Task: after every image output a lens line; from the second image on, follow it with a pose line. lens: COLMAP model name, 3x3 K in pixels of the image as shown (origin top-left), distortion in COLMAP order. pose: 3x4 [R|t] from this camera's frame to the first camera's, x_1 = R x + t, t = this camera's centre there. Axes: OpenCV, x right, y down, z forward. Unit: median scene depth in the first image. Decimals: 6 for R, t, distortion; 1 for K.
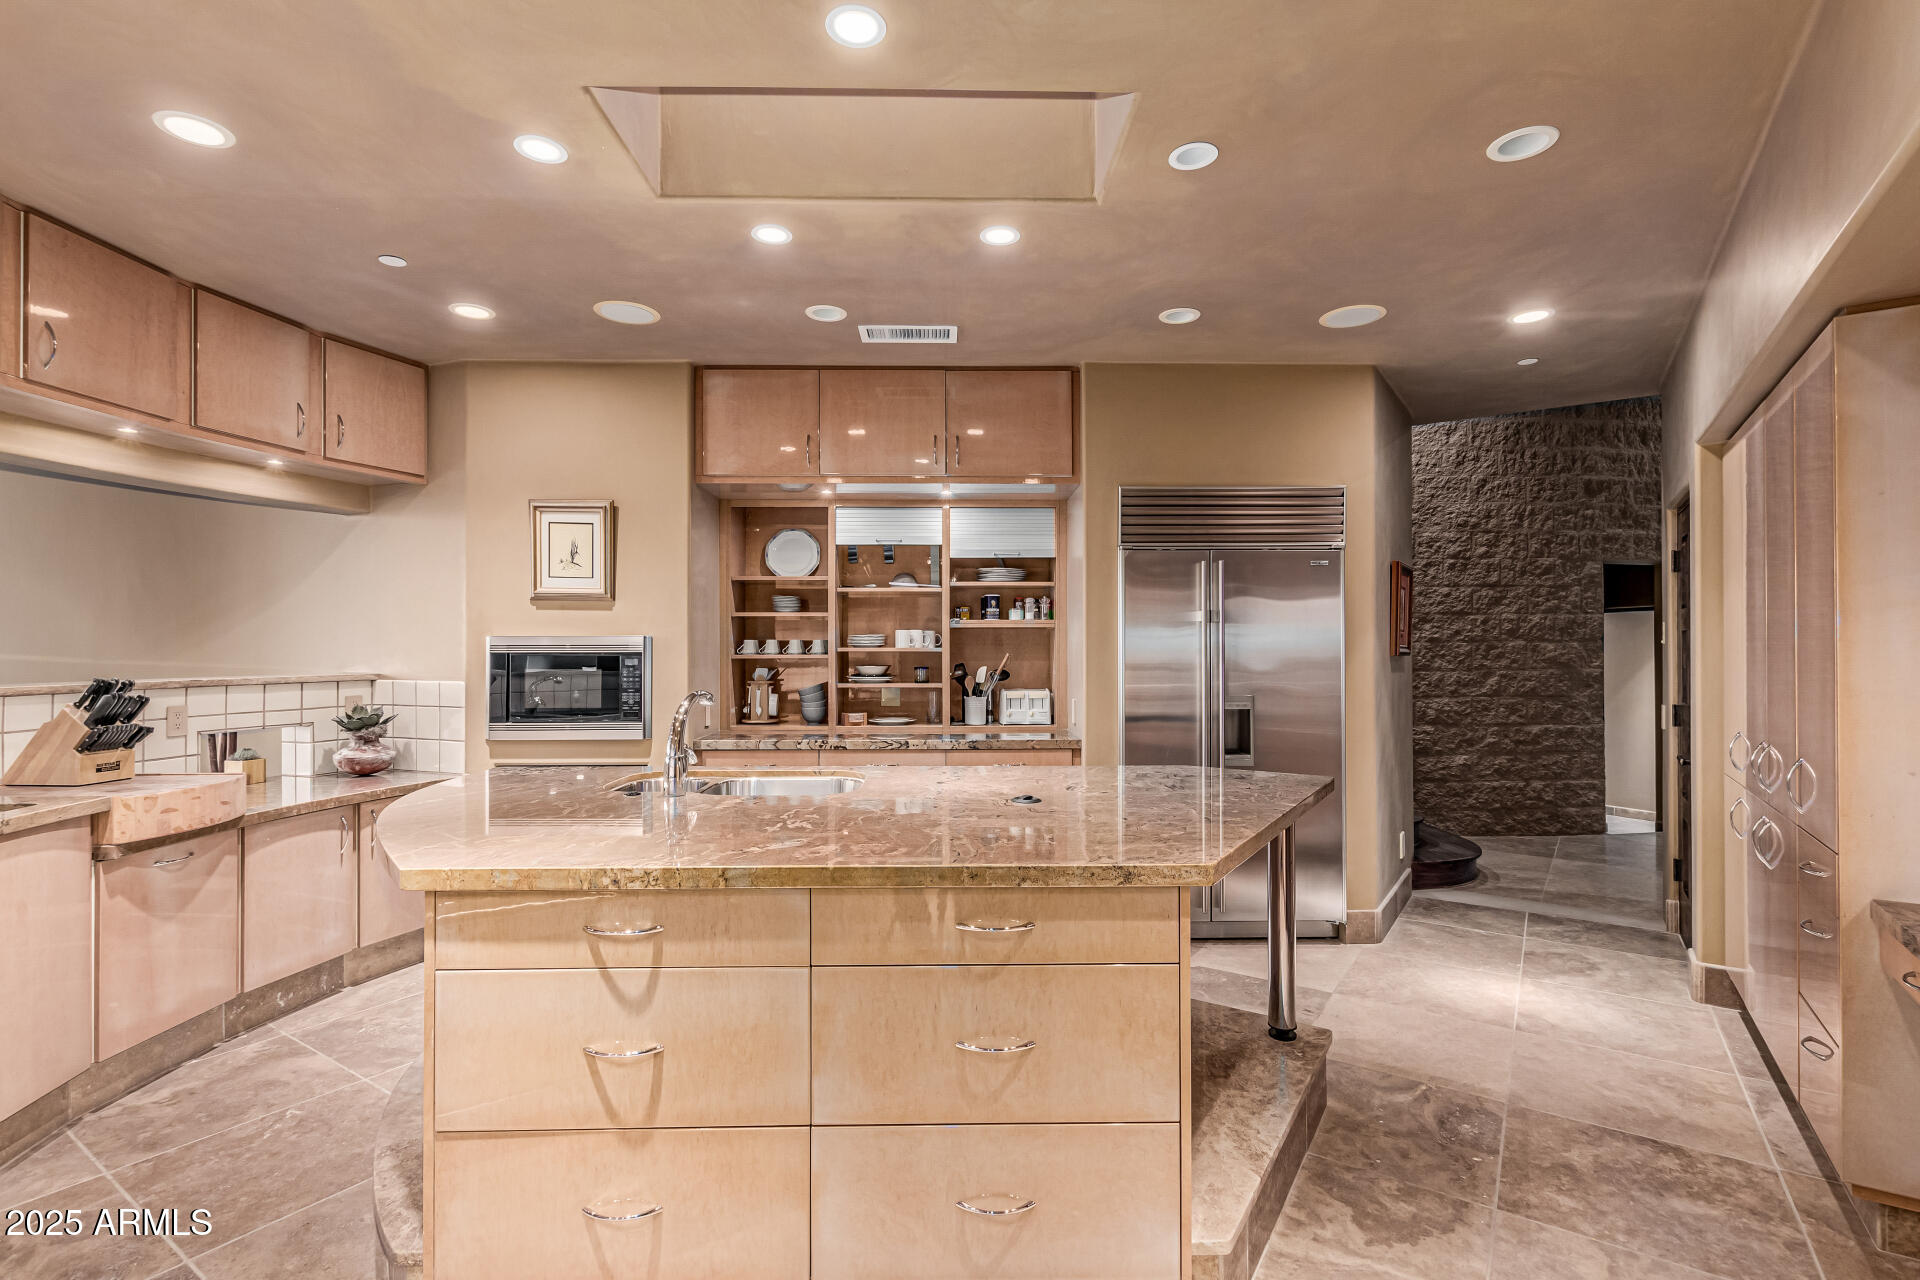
lens RADIAL K [[886.0, 0, 957.7], [0, 886.0, 644.1], [0, 0, 1]] dist [0.004413, 0.000337]
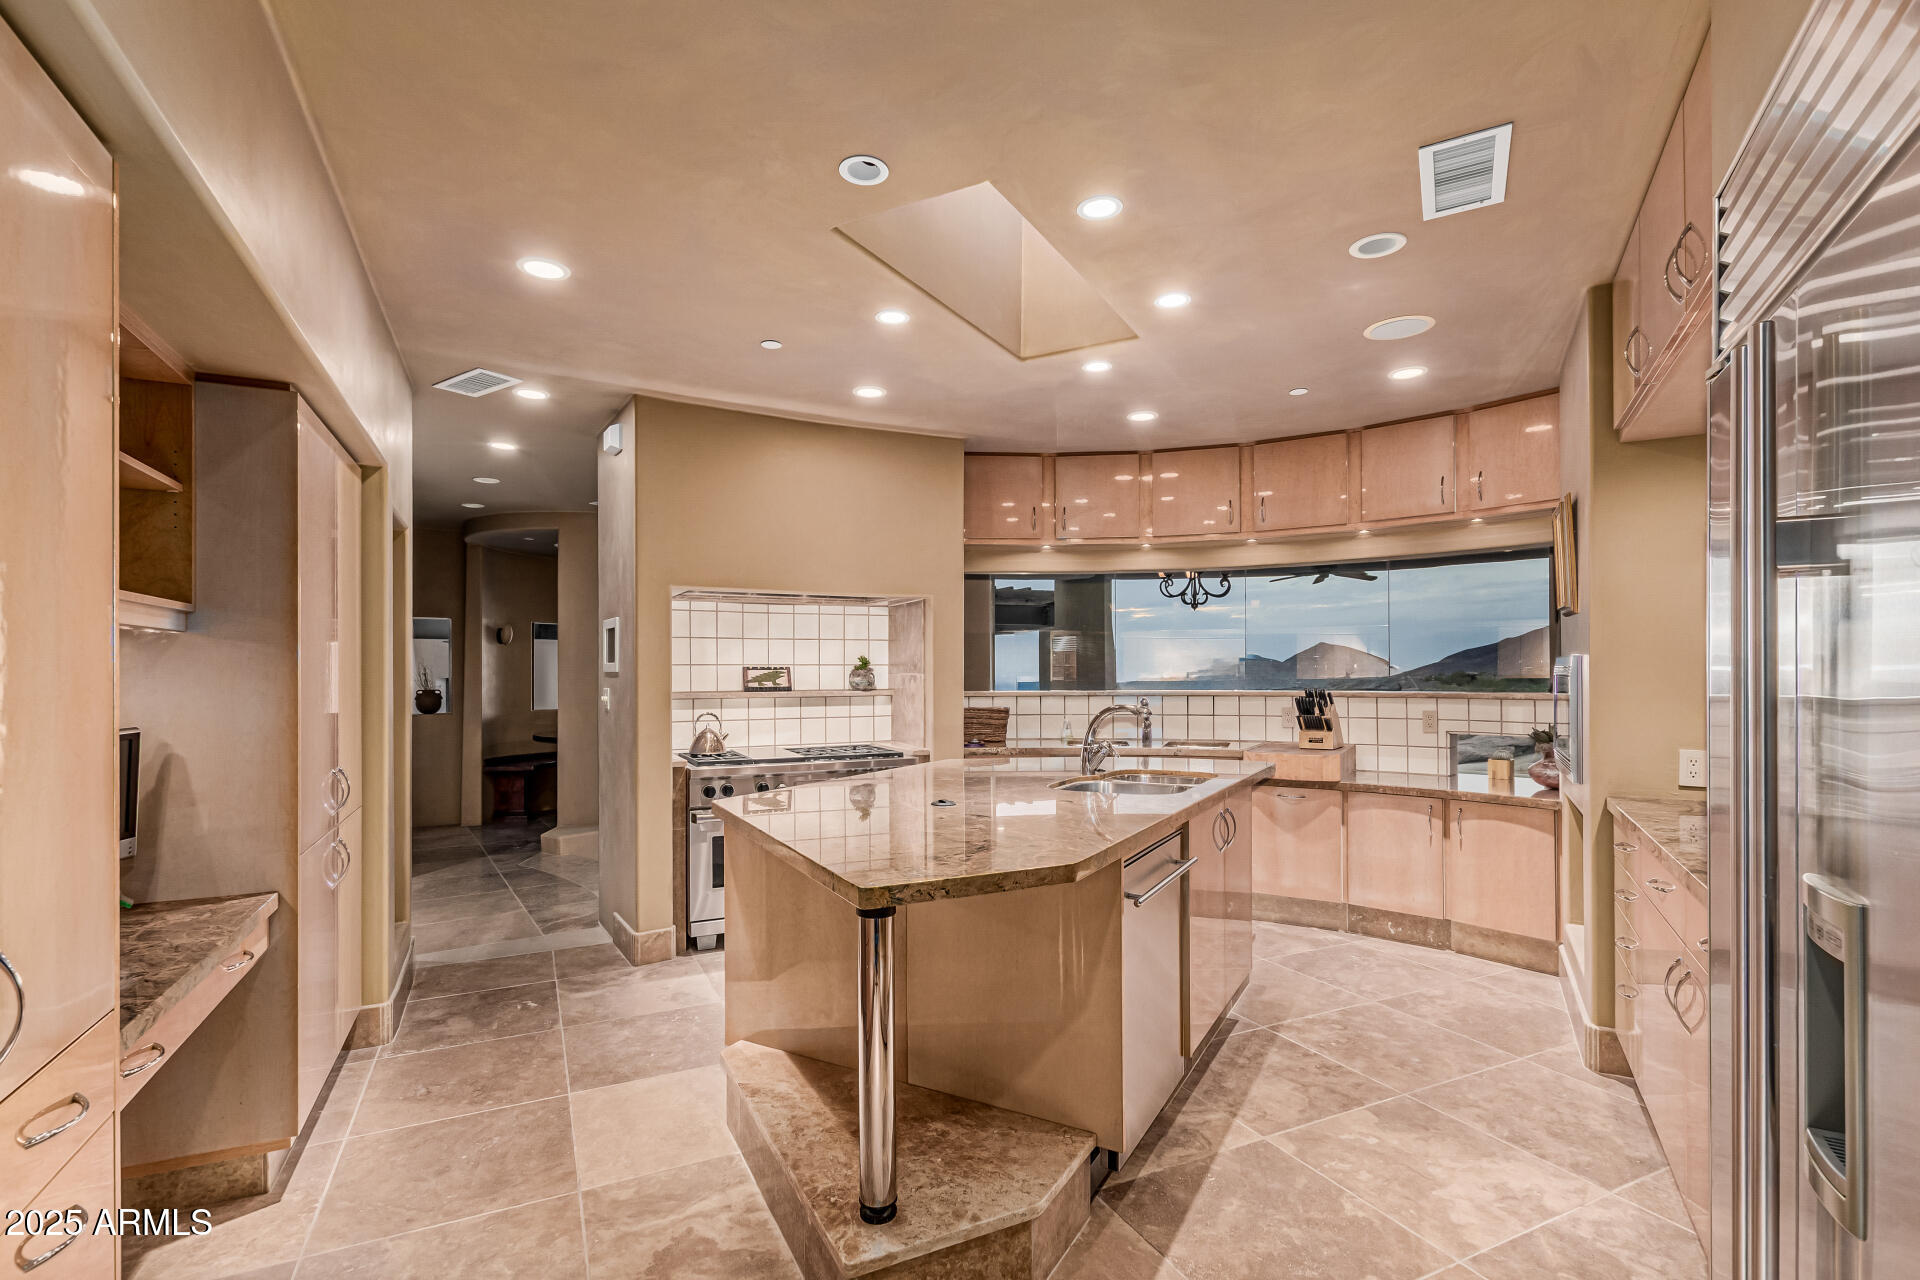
lens RADIAL K [[879.5, 0, 958.0], [0, 879.5, 669.1], [0, 0, 1]] dist [0.000781, -0.000025]
pose [[-0.498380, 0.000574, -0.866959, 0.815531], [0.007136, 0.999969, -0.003441, 0.003422], [0.866929, -0.007902, -0.498368, 1.213161]]
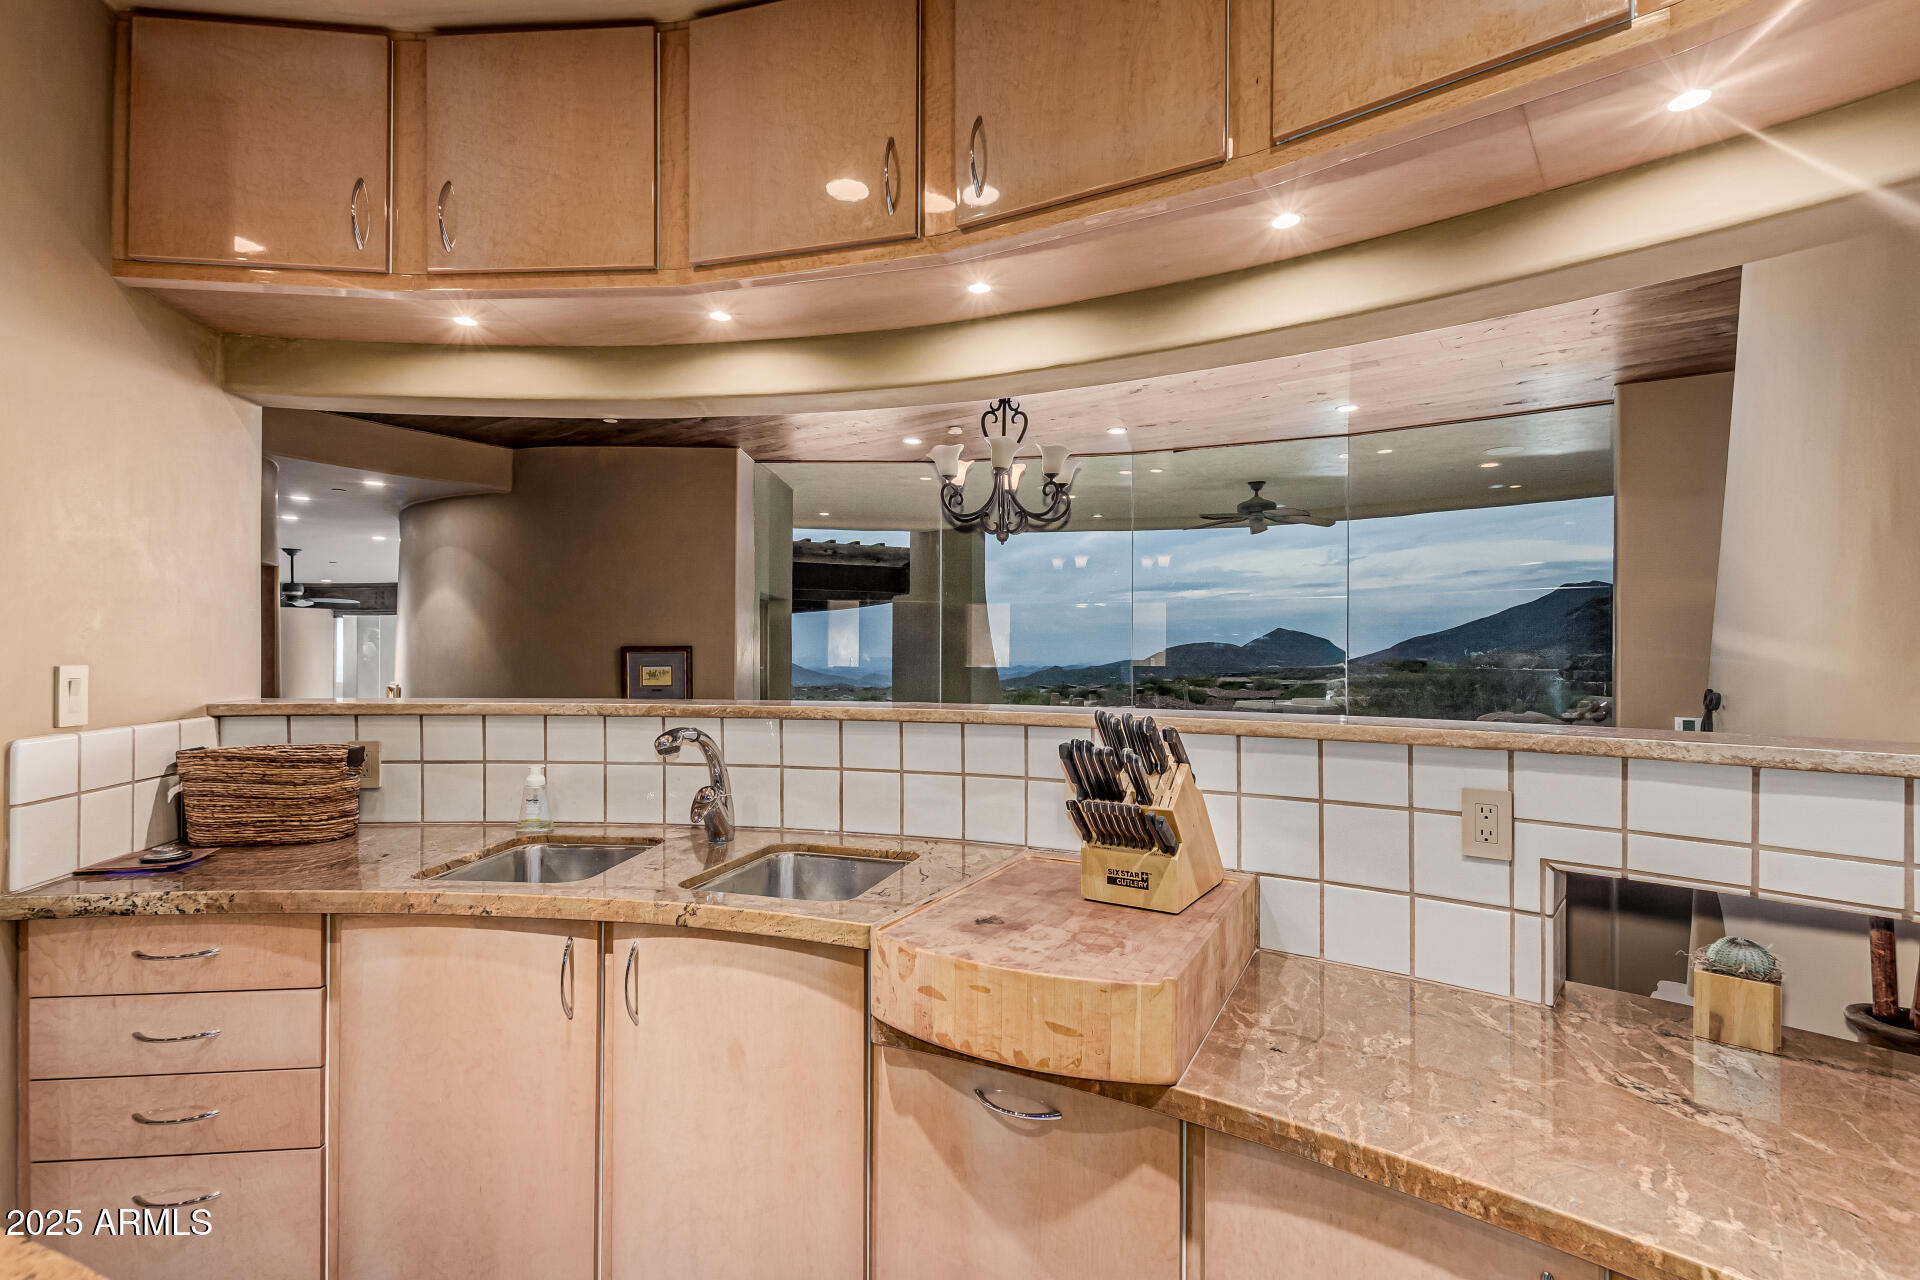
lens RADIAL K [[872.8, 0, 962.5], [0, 872.8, 656.7], [0, 0, 1]] dist [0.000435, 0.000013]
pose [[-0.463215, -0.000449, -0.886246, -0.433904], [-0.002942, 0.999995, 0.001031, 0.004525], [0.886241, 0.003085, -0.463214, 1.123509]]
